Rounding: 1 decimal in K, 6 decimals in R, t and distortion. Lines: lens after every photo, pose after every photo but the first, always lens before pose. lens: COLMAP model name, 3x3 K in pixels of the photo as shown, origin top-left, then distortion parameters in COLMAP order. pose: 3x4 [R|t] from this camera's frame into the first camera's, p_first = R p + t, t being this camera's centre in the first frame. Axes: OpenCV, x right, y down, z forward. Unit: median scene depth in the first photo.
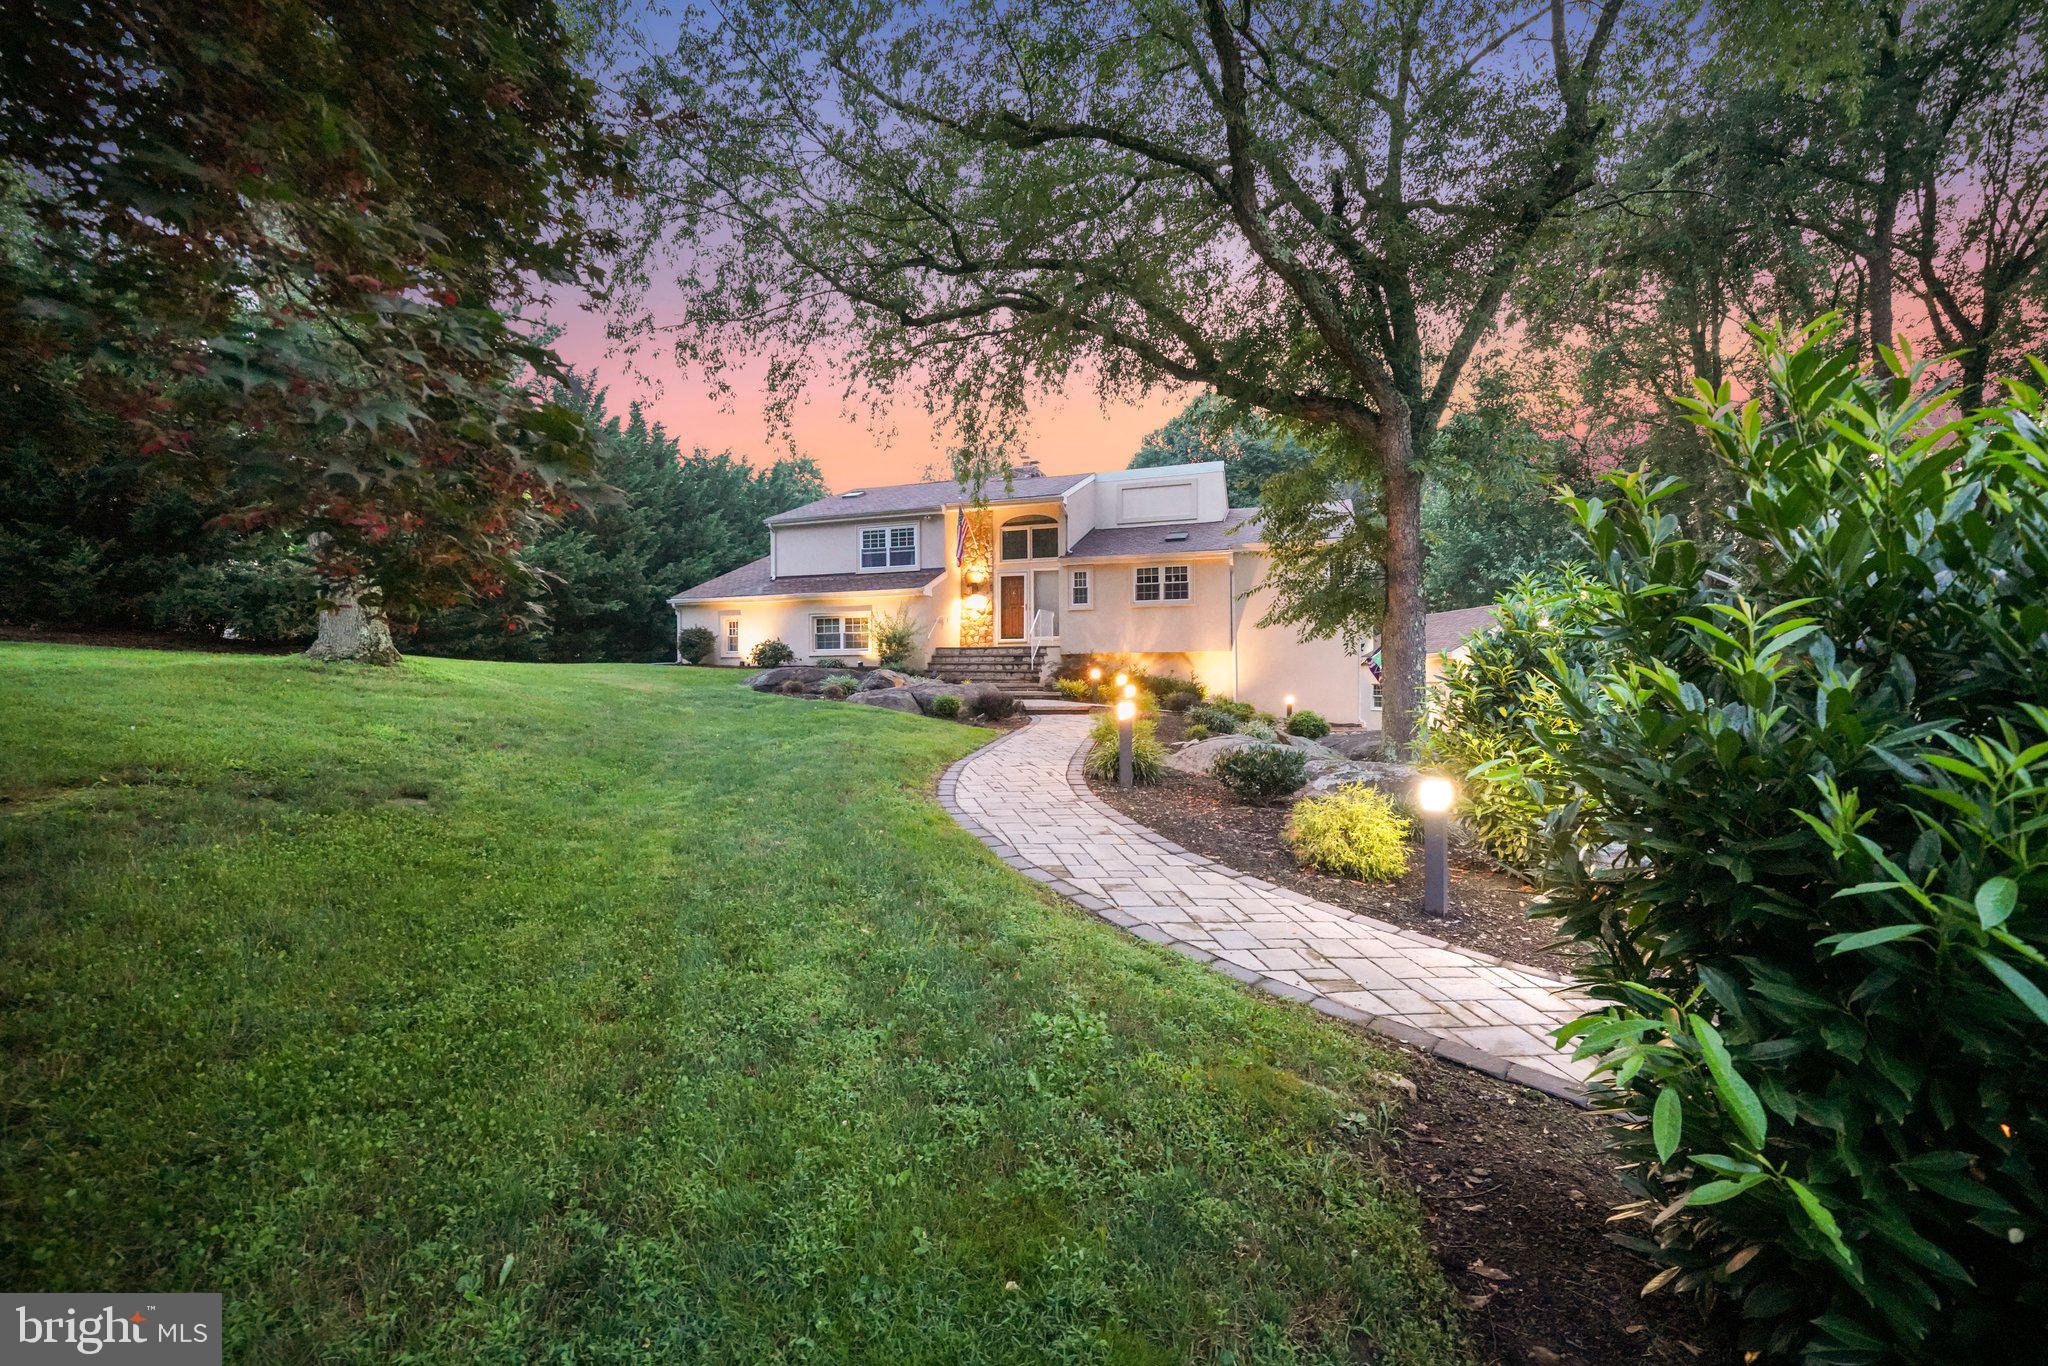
lens RADIAL K [[856.3, 0, 1020.8], [0, 856.3, 684.5], [0, 0, 1]] dist [-0.000756, -0.000032]
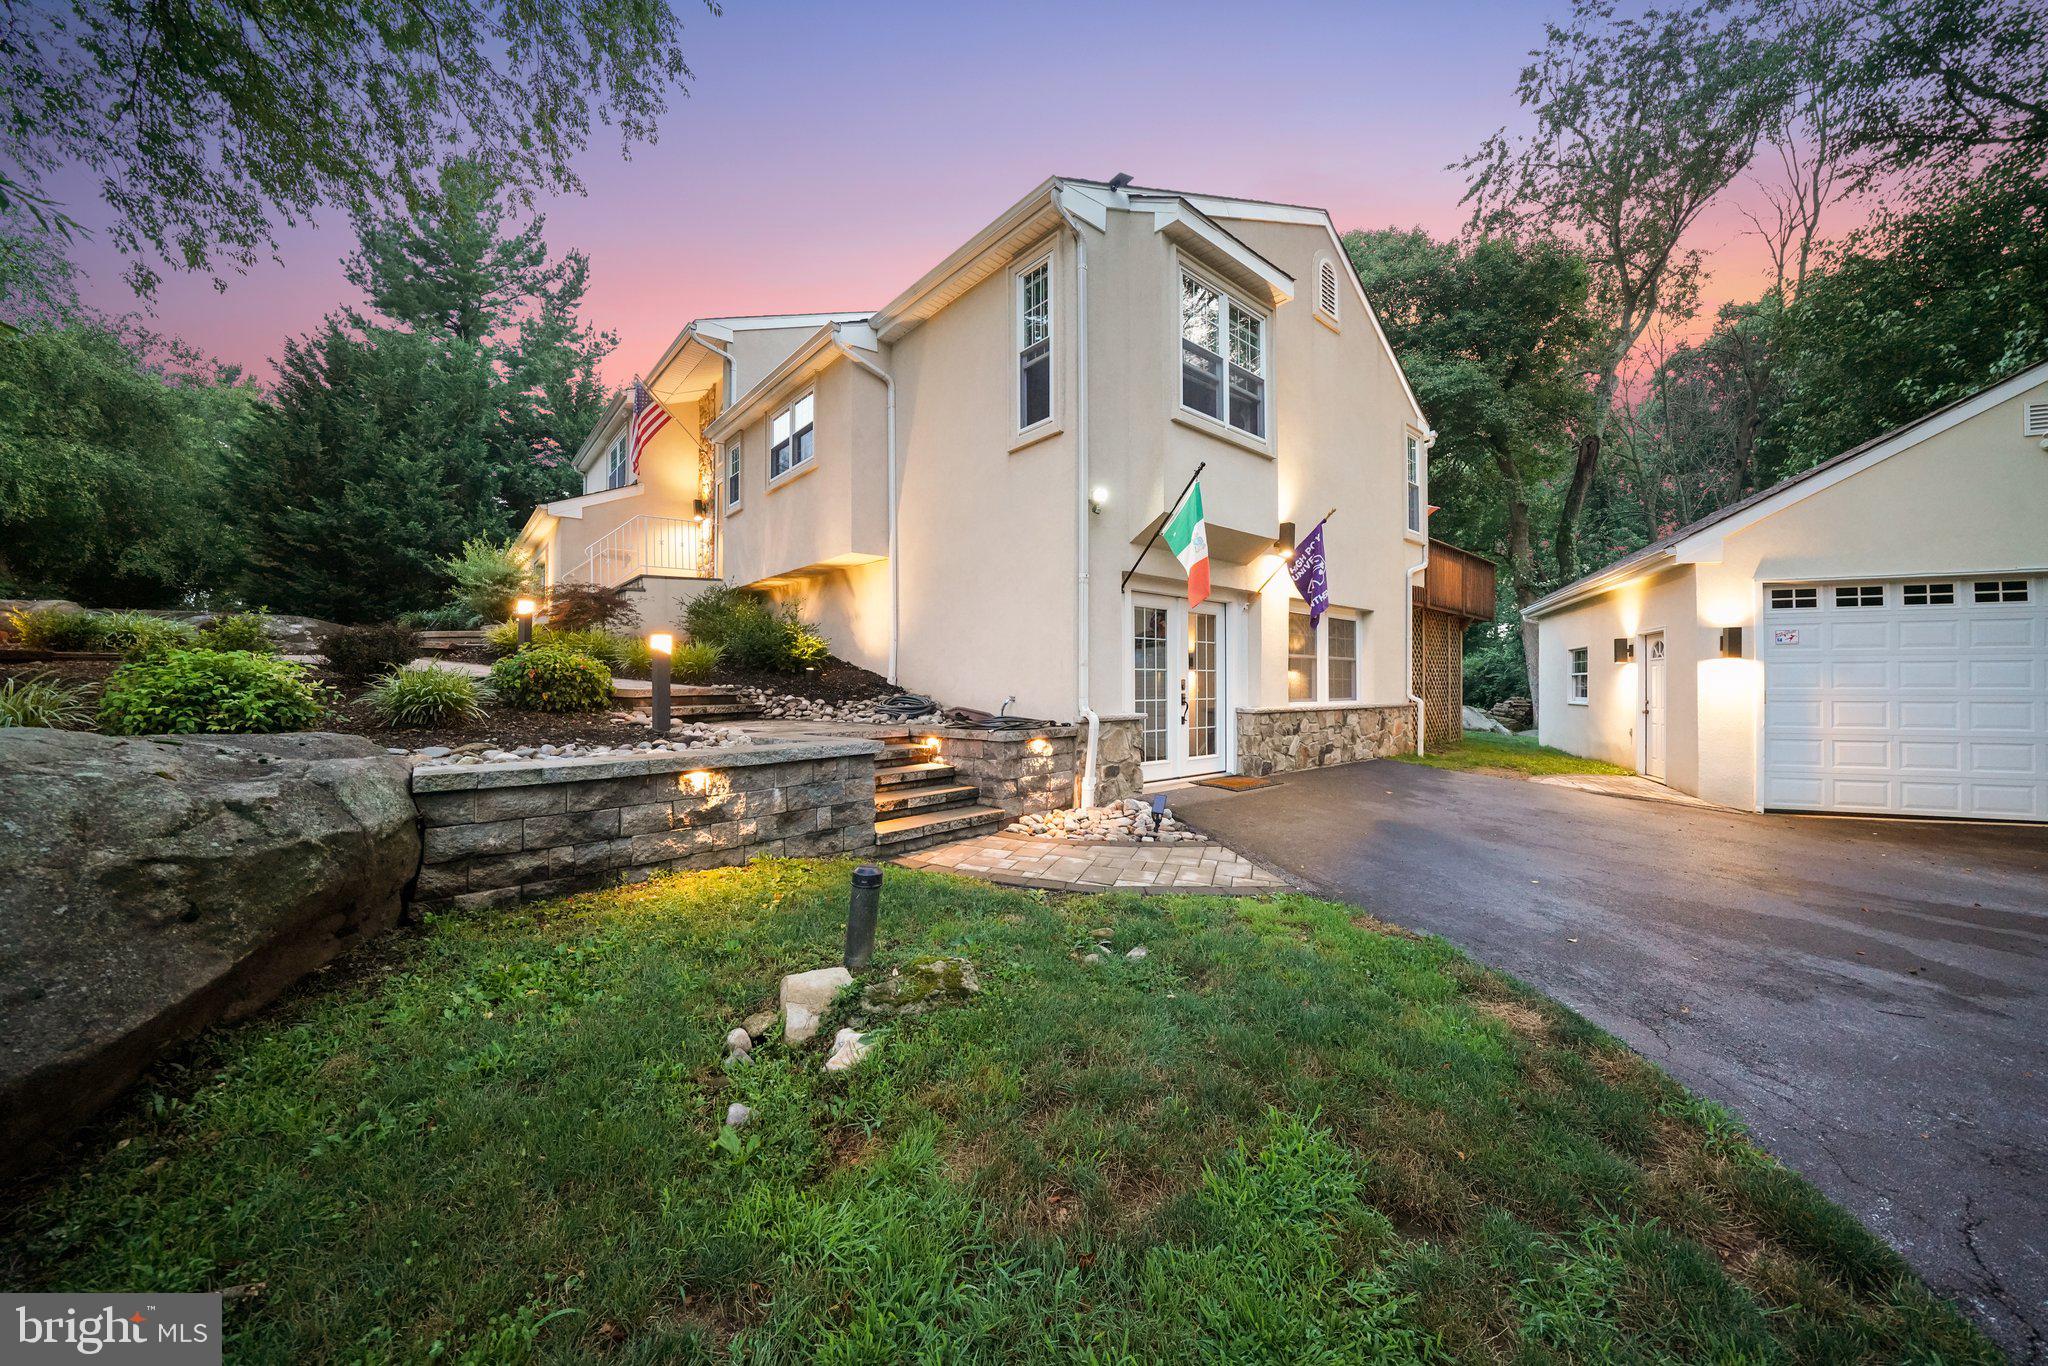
lens RADIAL K [[712.9, 0, 1023.3], [0, 712.9, 689.5], [0, 0, 1]] dist [-0.021007, 0.000243]
pose [[0.863892, 0.006089, -0.503641, 0.470307], [-0.001199, 0.999949, 0.010033, 0.026469], [0.503676, -0.008063, 0.863855, 0.672000]]
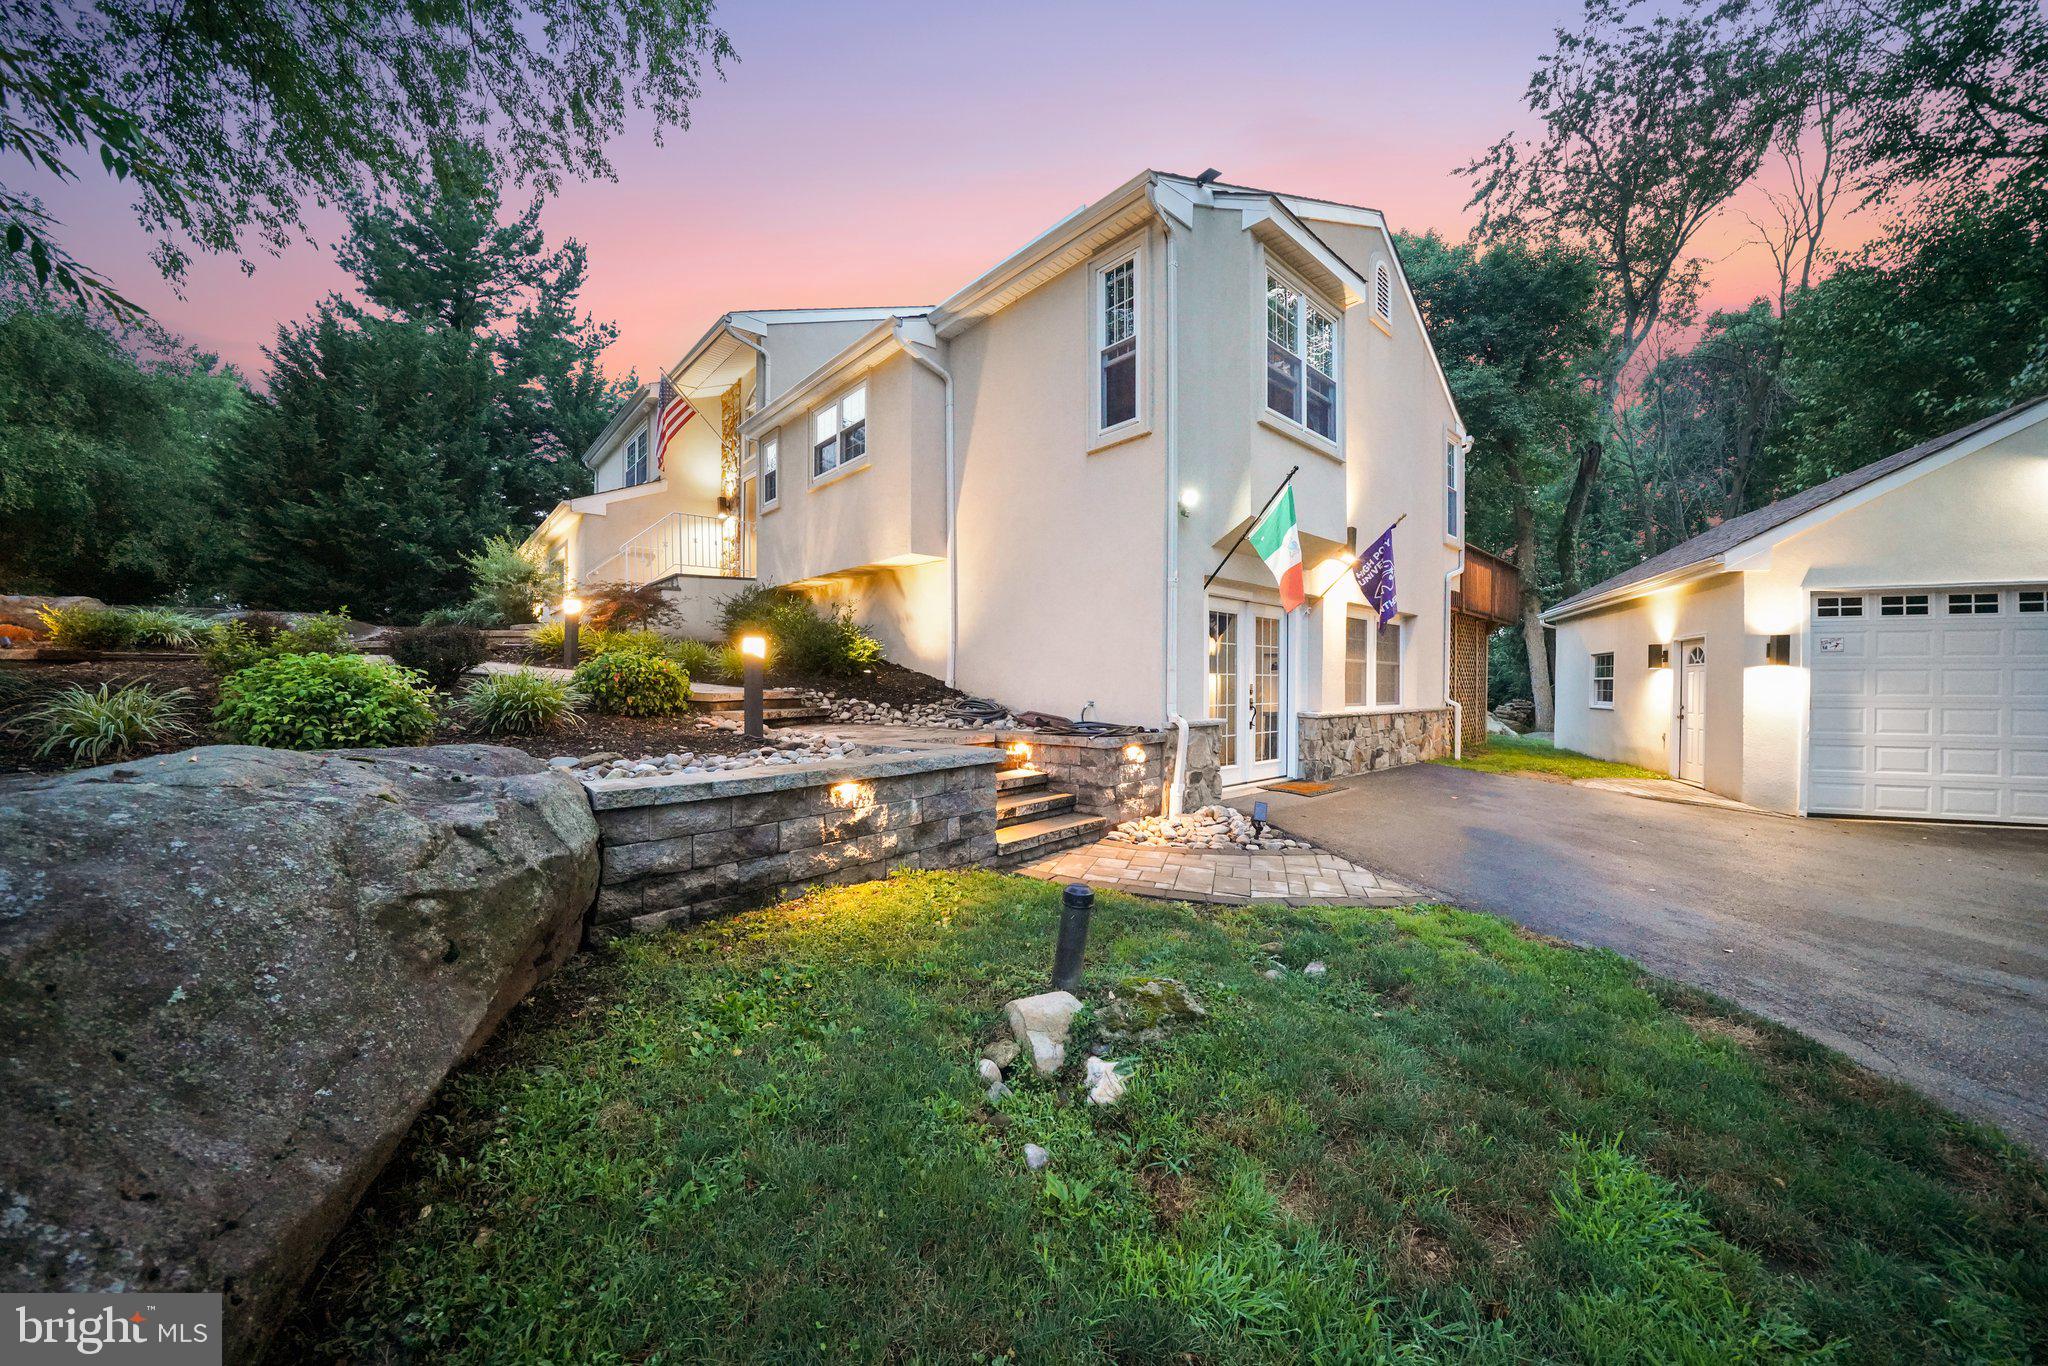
lens RADIAL K [[708.9, 0, 1021.7], [0, 708.9, 699.8], [0, 0, 1]] dist [-0.020402, 0.000190]
pose [[0.874298, 0.017023, -0.485091, 0.435436], [-0.005371, 0.999663, 0.025400, 0.024544], [0.485360, -0.019601, 0.874095, 0.658082]]
